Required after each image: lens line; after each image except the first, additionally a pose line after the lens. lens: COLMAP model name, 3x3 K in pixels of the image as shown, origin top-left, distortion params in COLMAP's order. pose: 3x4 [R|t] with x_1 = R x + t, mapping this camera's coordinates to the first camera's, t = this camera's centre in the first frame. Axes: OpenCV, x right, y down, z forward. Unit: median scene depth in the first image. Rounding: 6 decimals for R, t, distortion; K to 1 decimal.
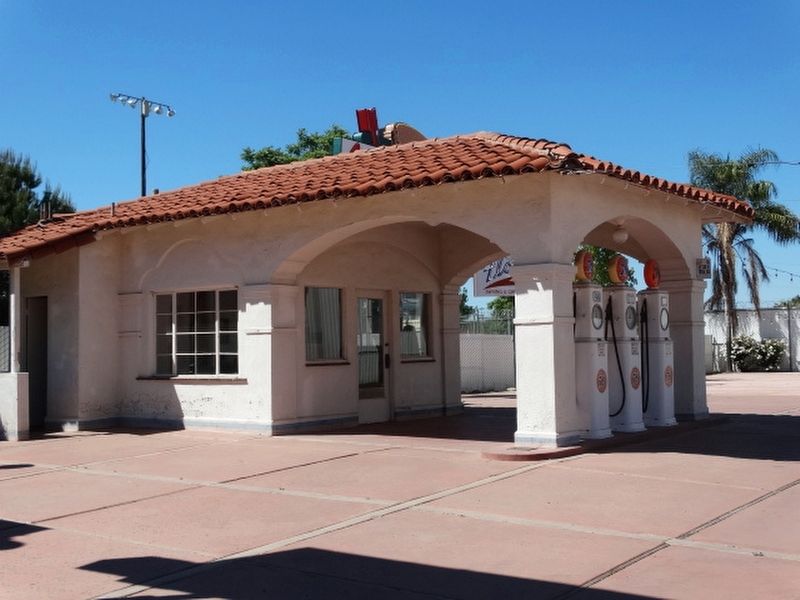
lens RADIAL K [[965.4, 0, 400.0], [0, 965.4, 300.0], [0, 0, 1]] dist [0.004758, 0.001674]
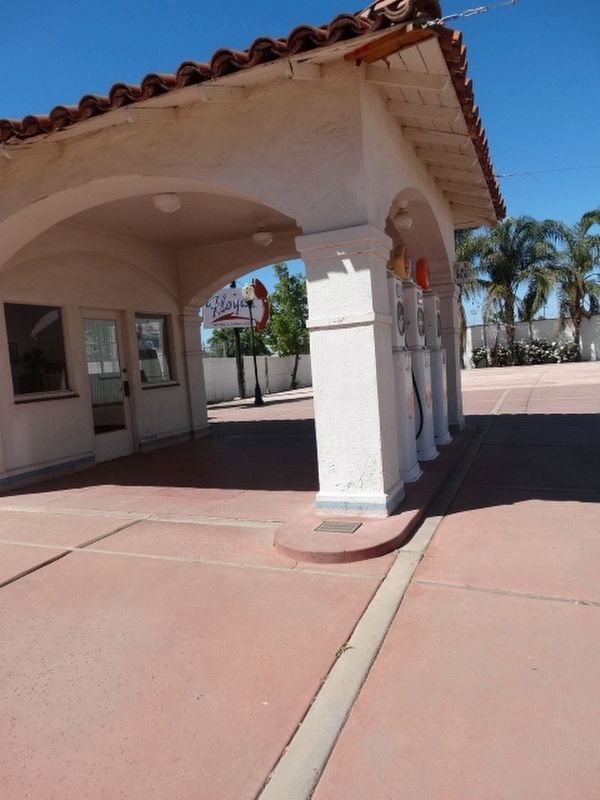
lens RADIAL K [[577.6, 0, 300.0], [0, 577.6, 400.0], [0, 0, 1]] dist [0.005243, 0.000198]
pose [[0.967254, -0.068563, 0.244373, 0.011604], [0.042291, 0.992900, 0.111184, 0.020986], [-0.250261, -0.097208, 0.963286, 0.451330]]
